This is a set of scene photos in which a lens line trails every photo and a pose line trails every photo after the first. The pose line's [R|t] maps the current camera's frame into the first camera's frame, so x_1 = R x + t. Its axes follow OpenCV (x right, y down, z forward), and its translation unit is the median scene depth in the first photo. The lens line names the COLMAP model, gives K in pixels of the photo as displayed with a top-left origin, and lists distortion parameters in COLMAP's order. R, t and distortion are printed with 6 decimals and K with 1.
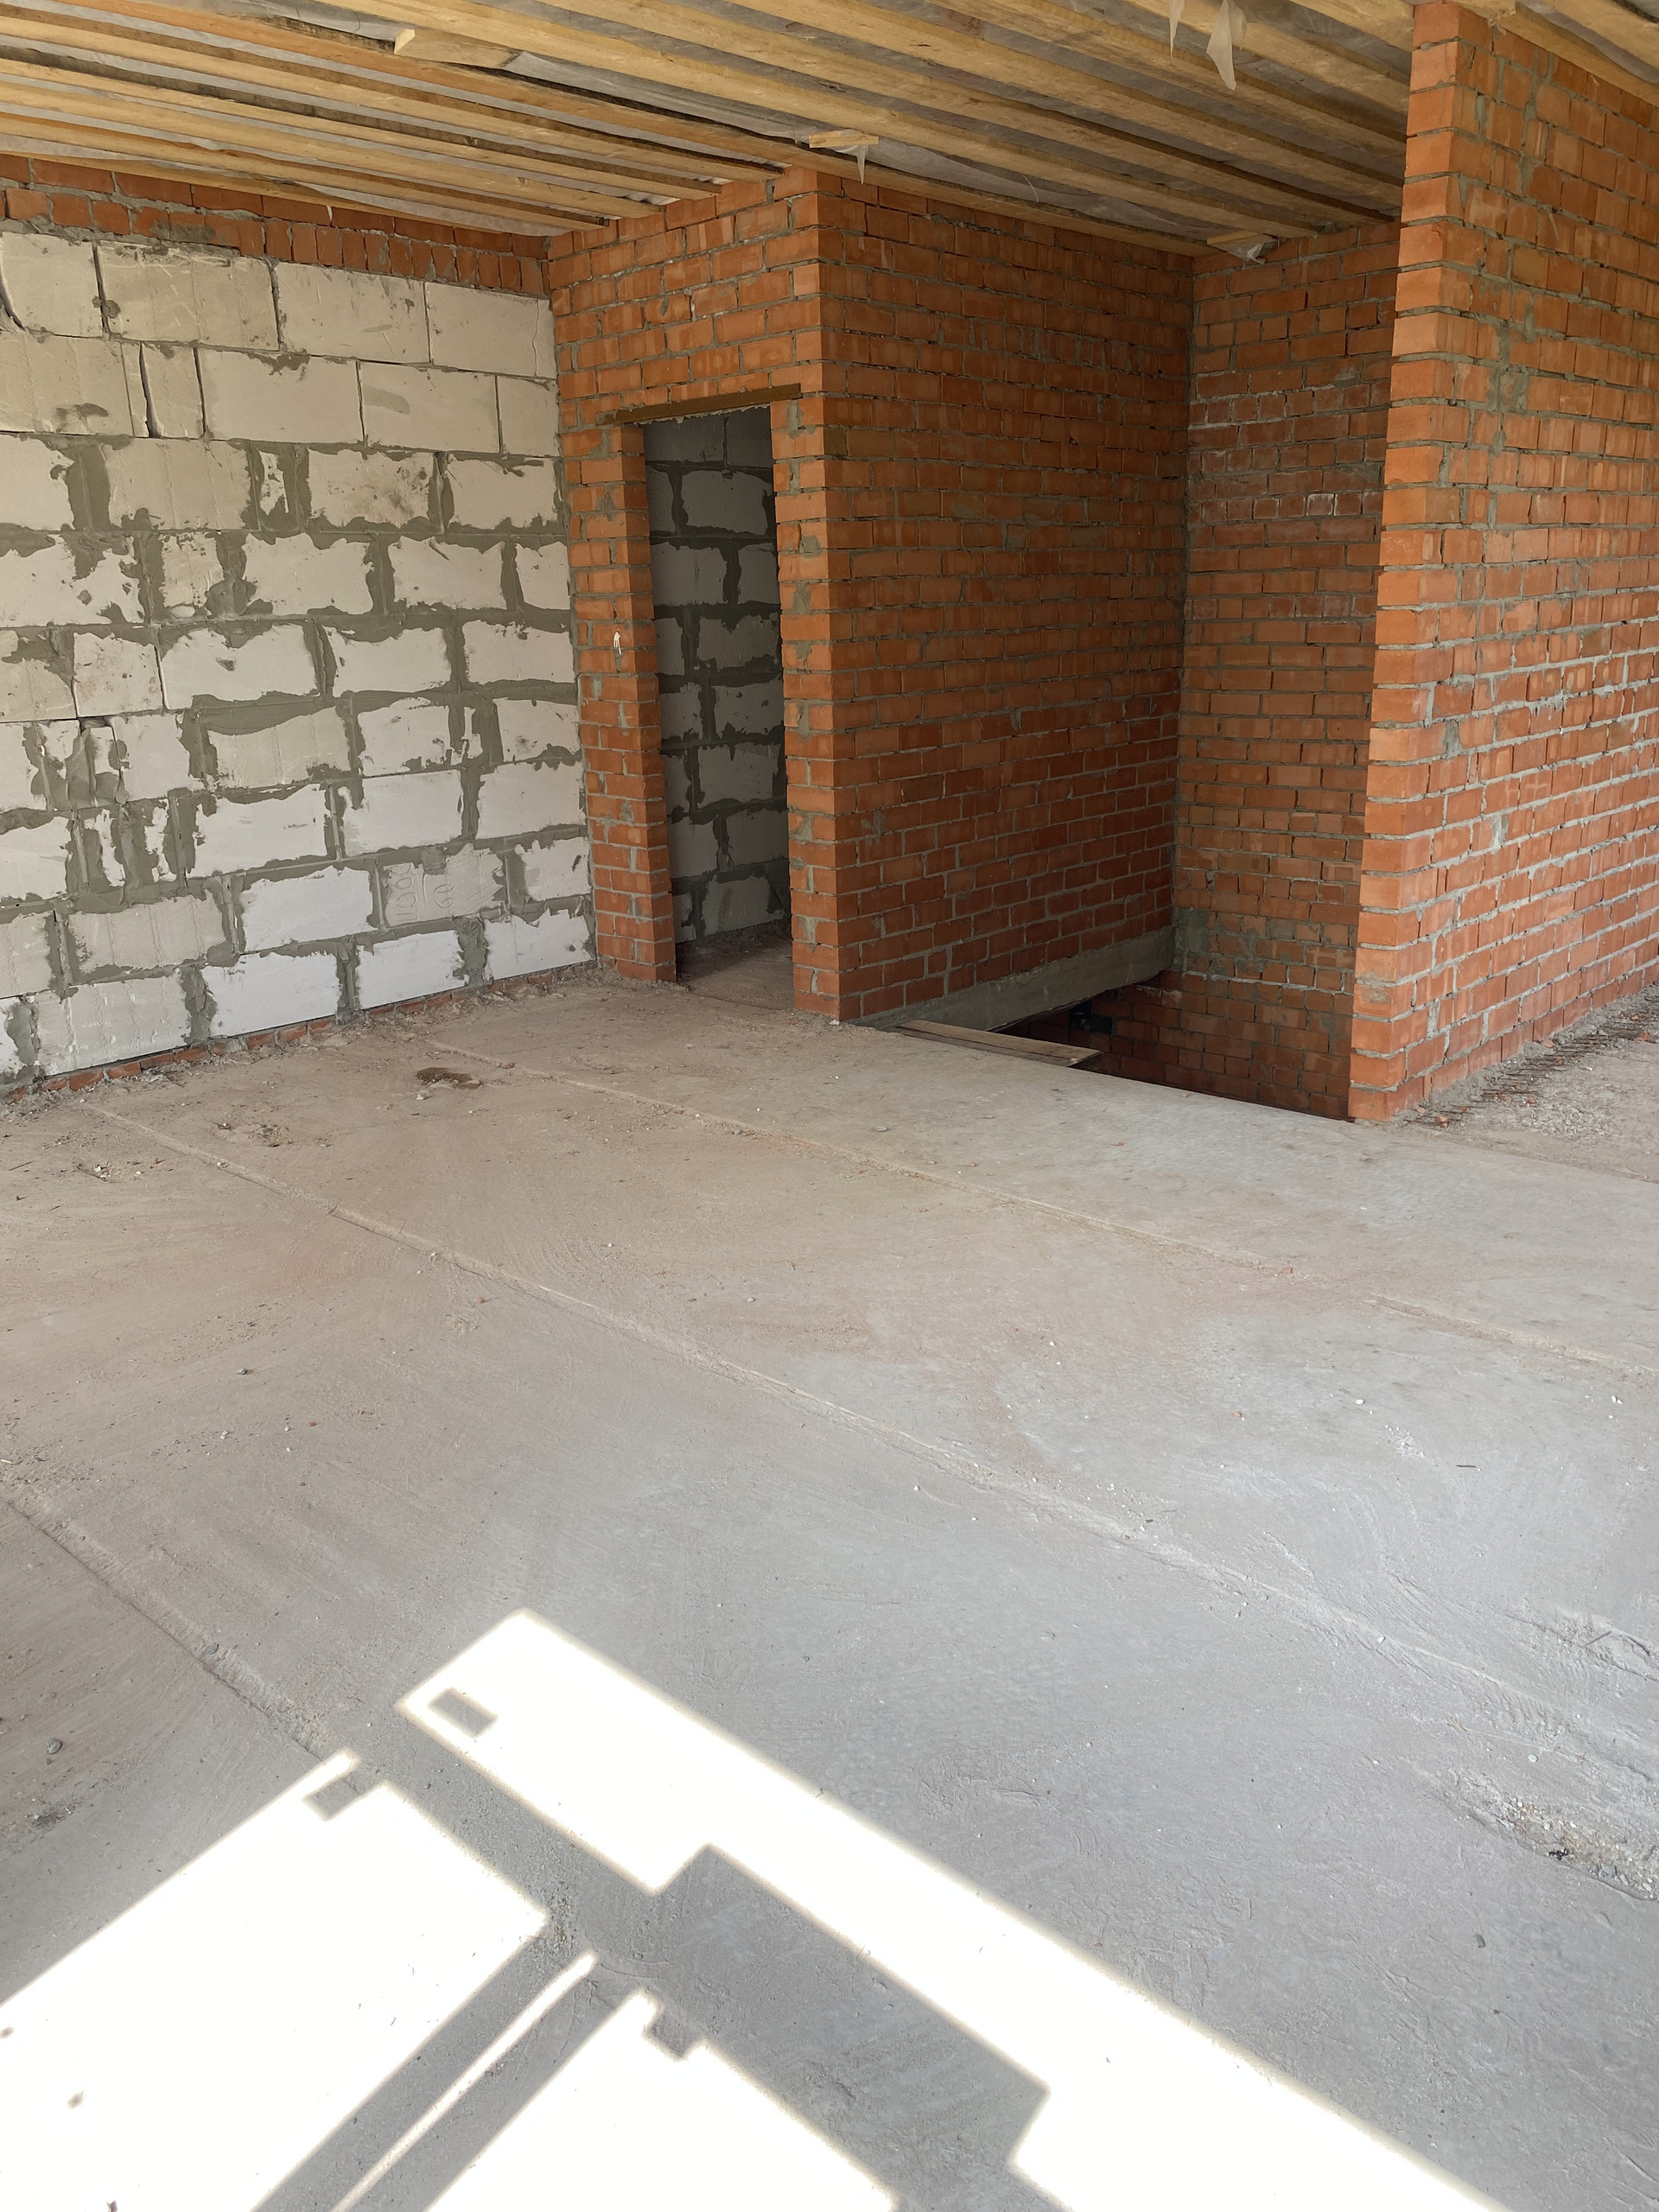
lens RADIAL K [[1681.3, 0, 824.2], [0, 1681.3, 1121.7], [0, 0, 1]] dist [0.075733, -0.159223]
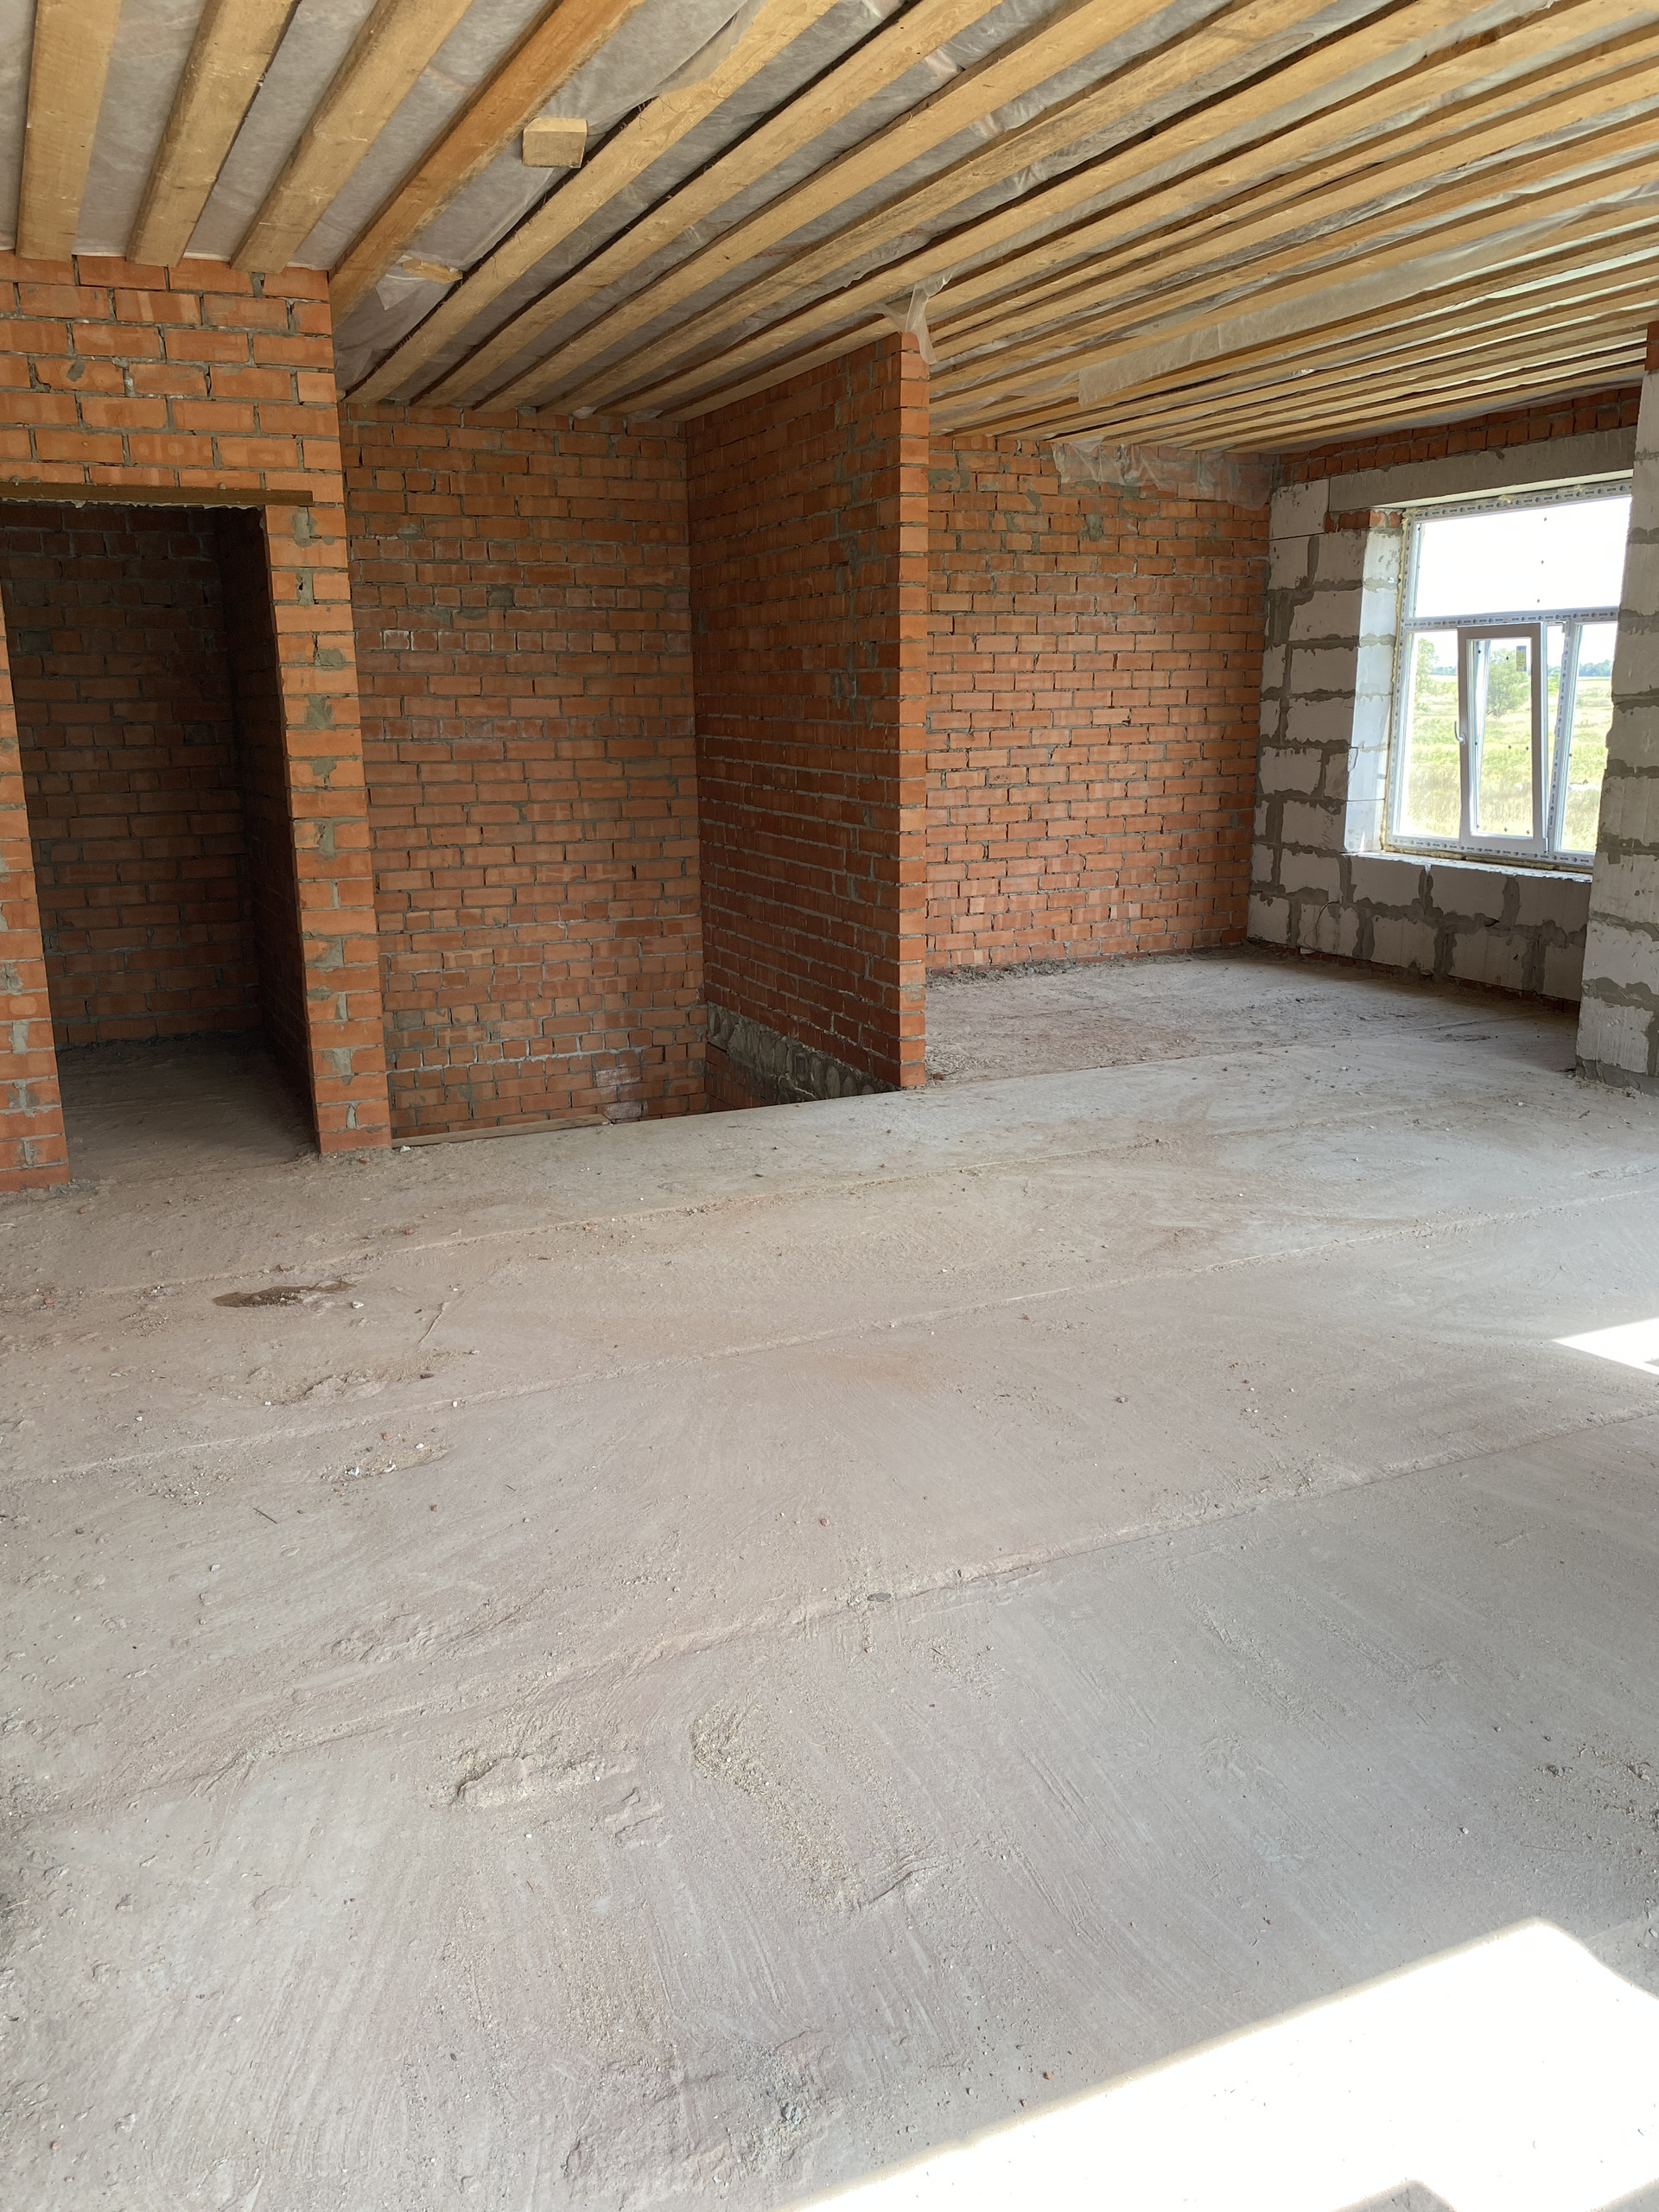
lens RADIAL K [[1711.4, 0, 829.5], [0, 1711.4, 1106.0], [0, 0, 1]] dist [0.075012, -0.086039]
pose [[0.381202, -0.194338, 0.903835, -0.837935], [0.276785, 0.956802, 0.088990, -0.110701], [-0.882086, 0.216244, 0.418525, 0.407680]]
